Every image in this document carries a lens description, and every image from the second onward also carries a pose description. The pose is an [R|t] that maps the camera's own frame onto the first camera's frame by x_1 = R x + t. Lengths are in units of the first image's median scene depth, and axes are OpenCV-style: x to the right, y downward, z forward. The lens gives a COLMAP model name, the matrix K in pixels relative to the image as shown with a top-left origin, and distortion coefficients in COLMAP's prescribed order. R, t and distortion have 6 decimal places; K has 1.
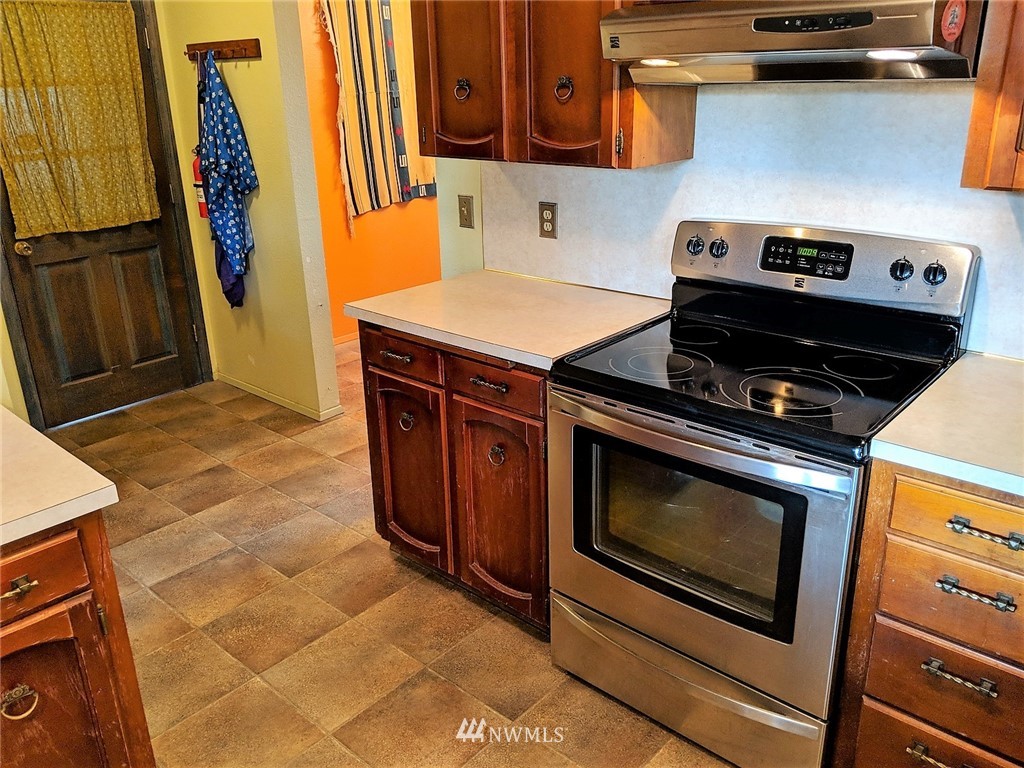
lens RADIAL K [[822.5, 0, 511.5], [0, 822.5, 378.2], [0, 0, 1]] dist [0.081720, -0.131484]
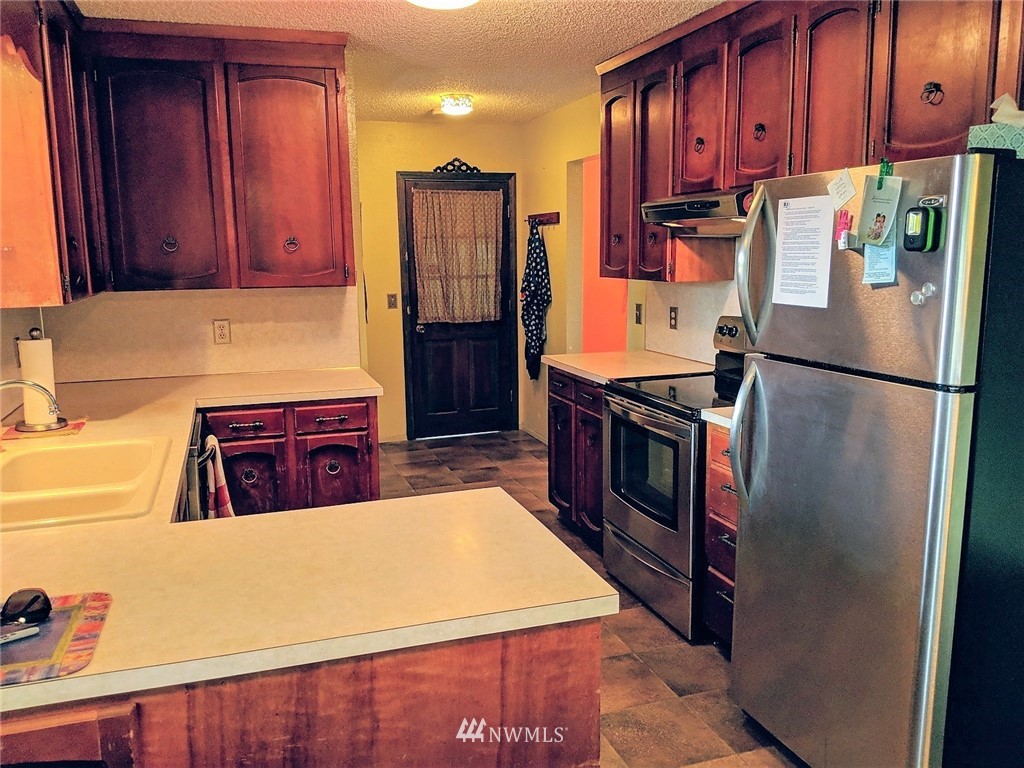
lens RADIAL K [[822.1, 0, 512.0], [0, 822.1, 384.0], [0, 0, 1]] dist [0.256701, -0.000453]
pose [[0.874475, 0.092275, -0.476212, 0.404048], [-0.173895, 0.976121, -0.130183, 0.144689], [0.452828, 0.196653, 0.869640, -0.379966]]
